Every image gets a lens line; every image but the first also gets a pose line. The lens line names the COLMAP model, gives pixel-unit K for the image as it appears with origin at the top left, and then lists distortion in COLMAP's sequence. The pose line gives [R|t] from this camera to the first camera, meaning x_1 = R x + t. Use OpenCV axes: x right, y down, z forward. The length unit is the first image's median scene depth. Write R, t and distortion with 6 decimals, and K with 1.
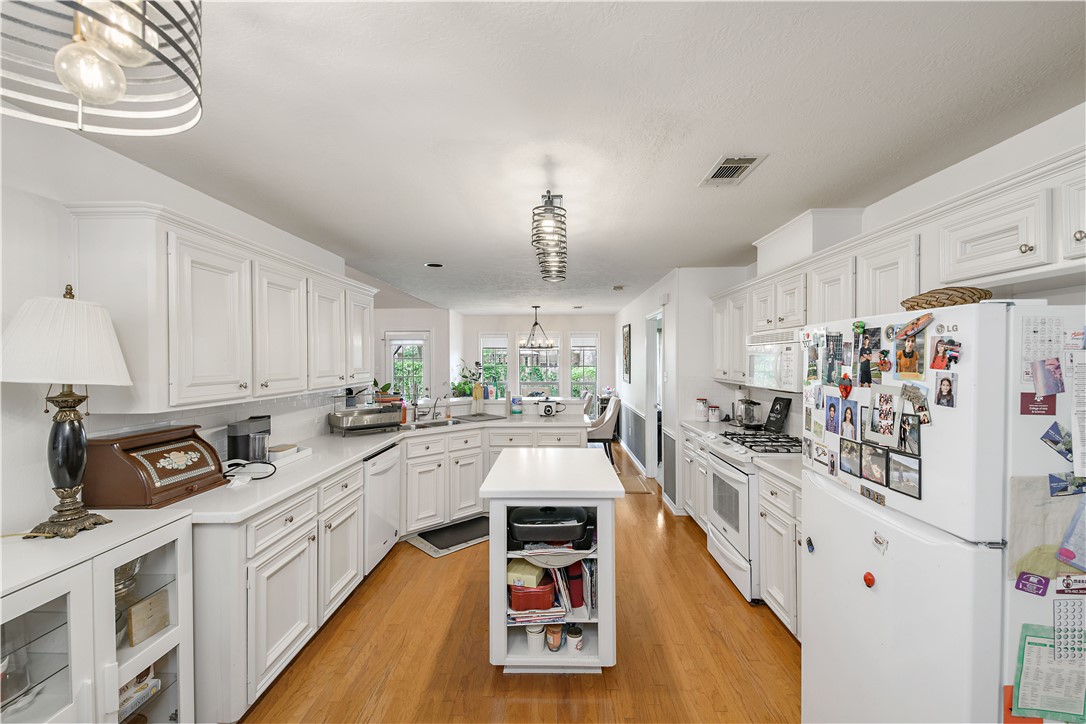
lens RADIAL K [[467.0, 0, 545.9], [0, 467.0, 368.3], [0, 0, 1]] dist [0.032460, 0.000029]
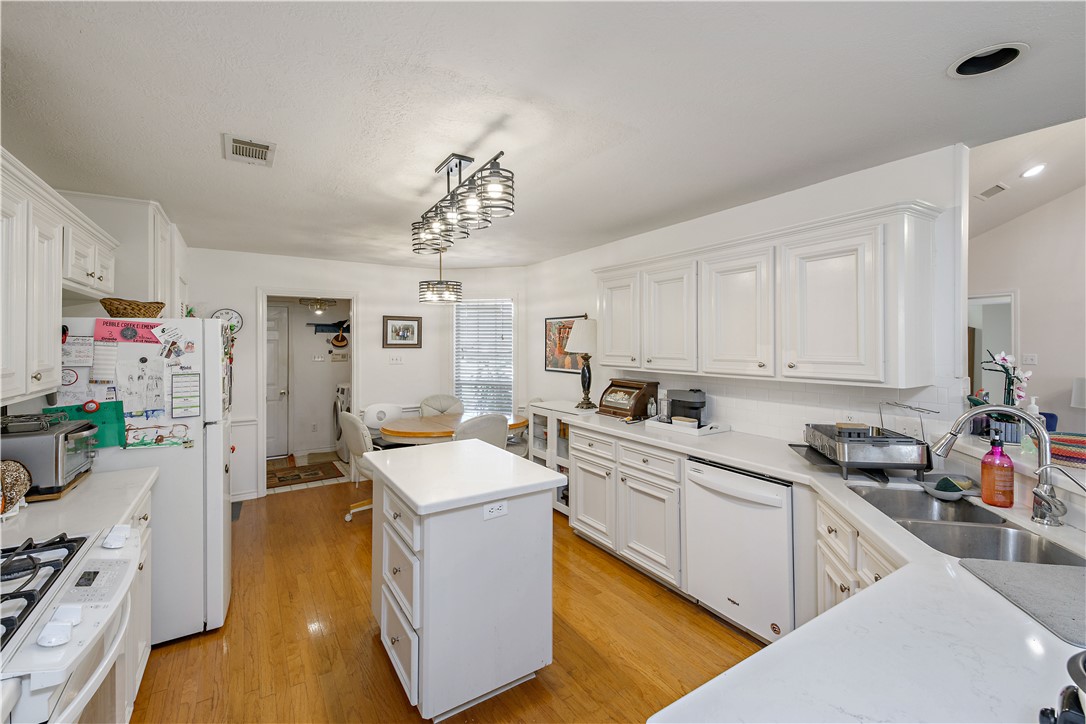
lens RADIAL K [[470.0, 0, 541.9], [0, 470.0, 338.5], [0, 0, 1]] dist [0.000061, 0.000008]
pose [[-0.827195, 0.000932, -0.561914, 0.499367], [-0.004385, 0.999957, 0.008115, -0.044693], [0.561898, 0.009177, -0.827156, 2.447207]]
